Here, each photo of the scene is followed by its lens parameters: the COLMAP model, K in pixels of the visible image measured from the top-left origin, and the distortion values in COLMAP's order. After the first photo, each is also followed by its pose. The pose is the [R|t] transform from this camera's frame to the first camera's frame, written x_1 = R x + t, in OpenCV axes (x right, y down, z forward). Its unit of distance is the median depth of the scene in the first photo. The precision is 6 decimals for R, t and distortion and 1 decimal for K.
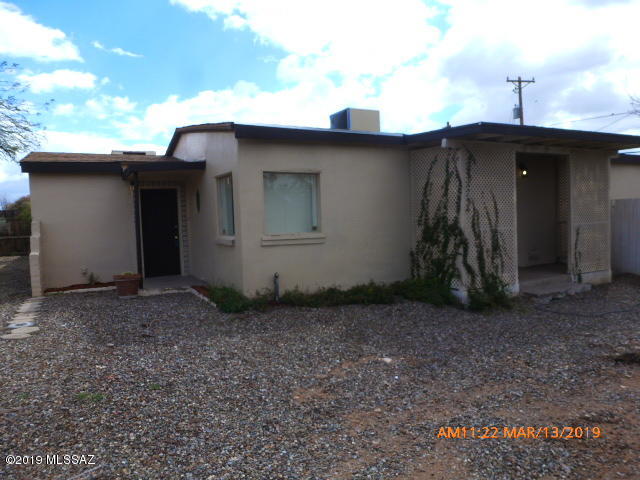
lens RADIAL K [[458.1, 0, 324.6], [0, 458.1, 242.6], [0, 0, 1]] dist [-0.061762, 0.018701]
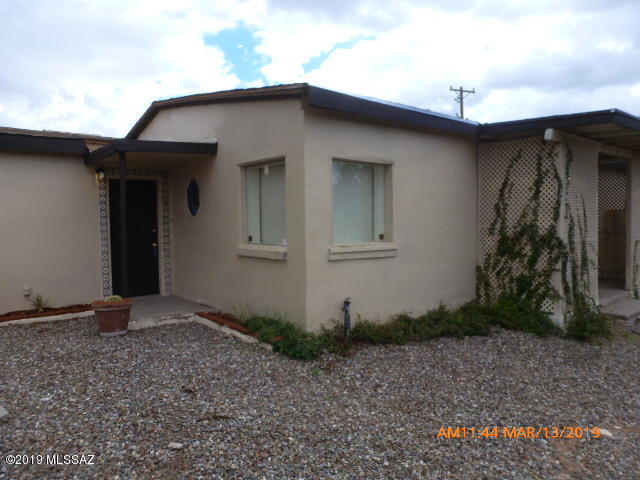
lens RADIAL K [[458.1, 0, 325.9], [0, 458.1, 239.9], [0, 0, 1]] dist [-0.061762, 0.018701]
pose [[0.979198, 0.011769, 0.202563, -0.255792], [-0.008436, 0.999815, -0.017312, -0.011428], [-0.202730, 0.015243, 0.979116, 0.261539]]
